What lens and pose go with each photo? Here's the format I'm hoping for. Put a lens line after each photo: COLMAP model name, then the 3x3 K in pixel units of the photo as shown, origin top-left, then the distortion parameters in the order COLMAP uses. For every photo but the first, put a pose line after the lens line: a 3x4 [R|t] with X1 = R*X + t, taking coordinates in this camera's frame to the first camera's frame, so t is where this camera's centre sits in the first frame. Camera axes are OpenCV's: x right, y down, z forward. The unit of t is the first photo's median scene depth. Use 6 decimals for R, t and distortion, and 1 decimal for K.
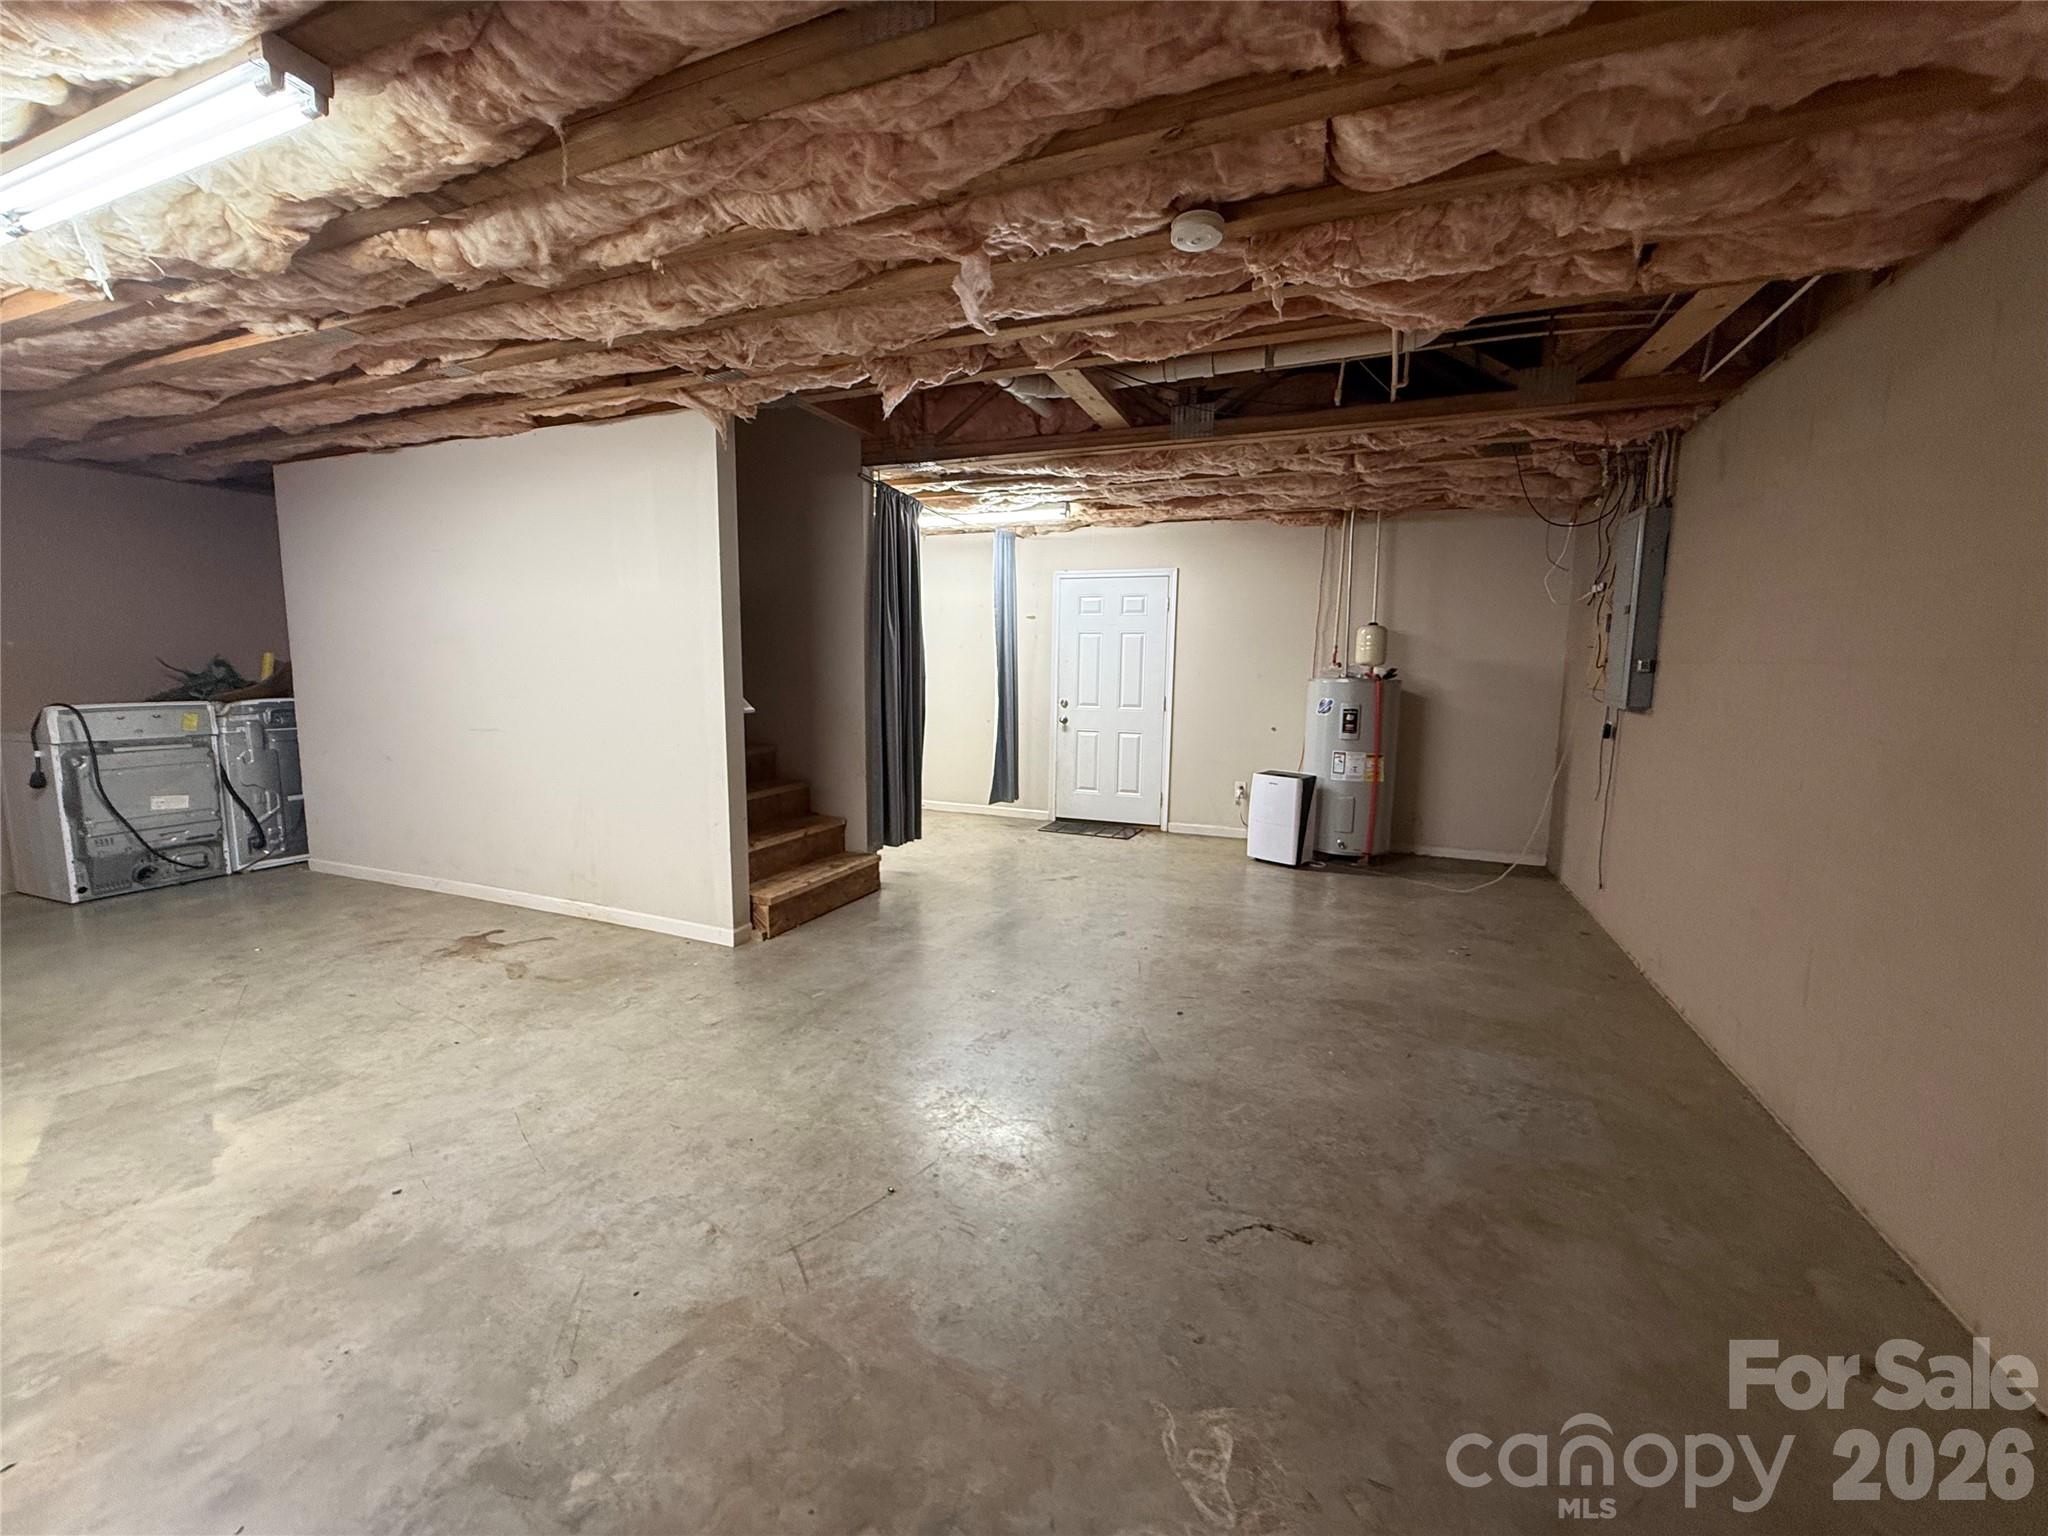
lens RADIAL K [[817.6, 0, 1024.4], [0, 817.6, 765.6], [0, 0, 1]] dist [0.000666, 0.000442]
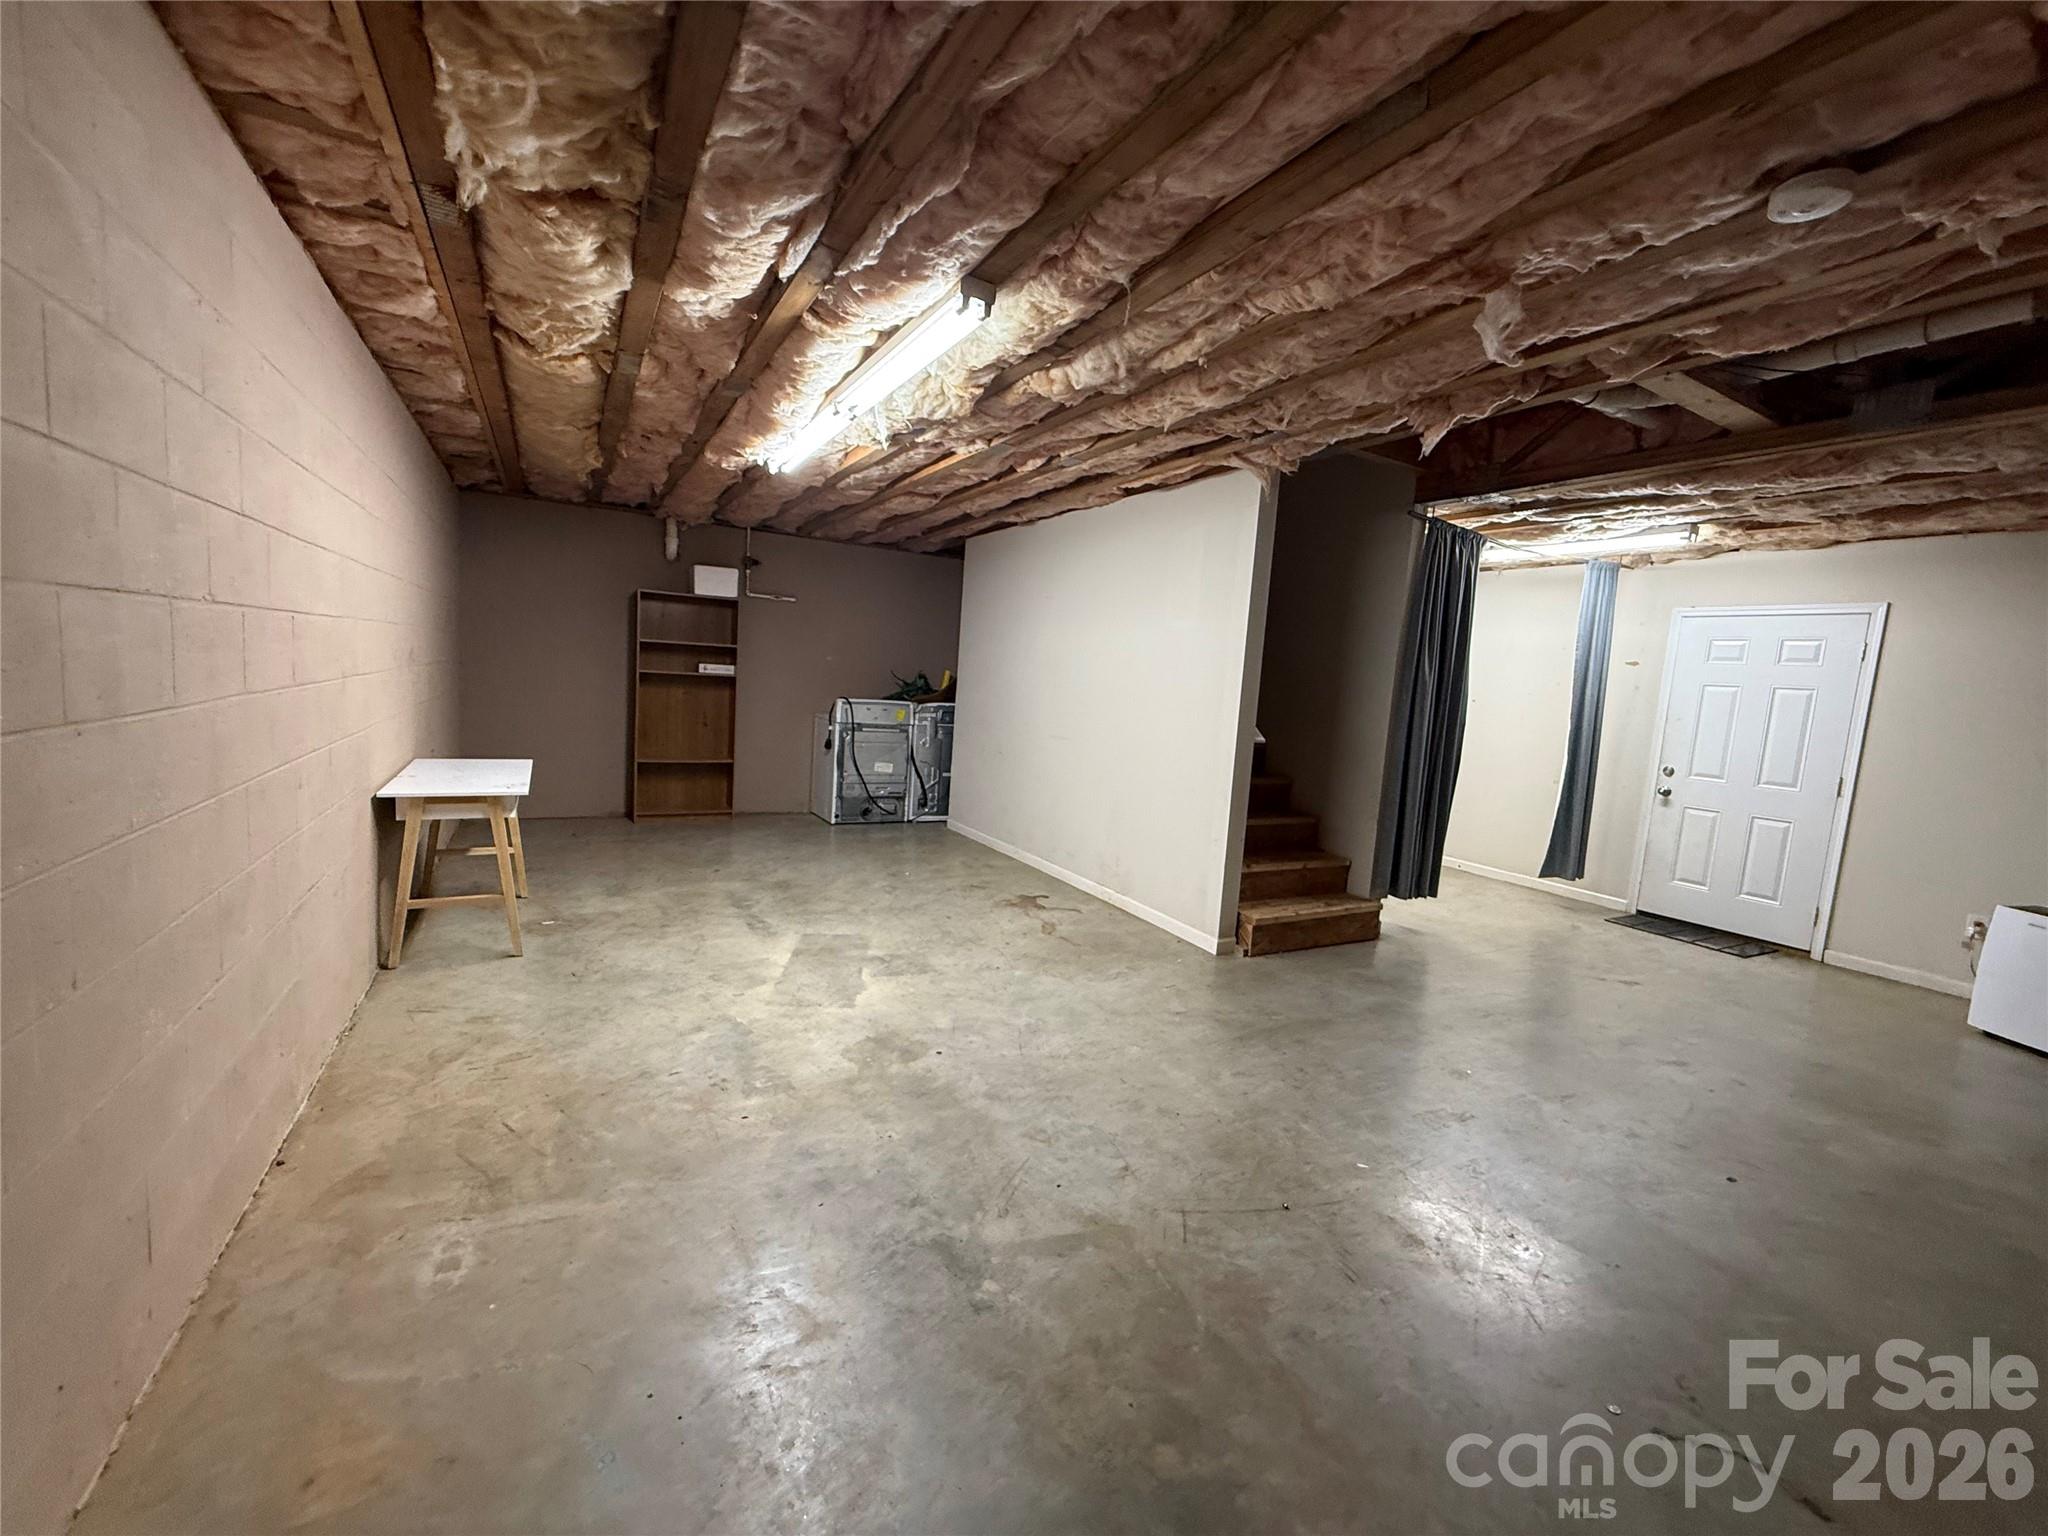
lens RADIAL K [[817.6, 0, 1027.5], [0, 817.6, 766.6], [0, 0, 1]] dist [0.000666, 0.000442]
pose [[0.788226, 0.109326, -0.605597, 0.101738], [-0.135373, 0.990791, 0.002666, 0.006600], [0.600312, 0.079880, 0.795767, -0.044887]]
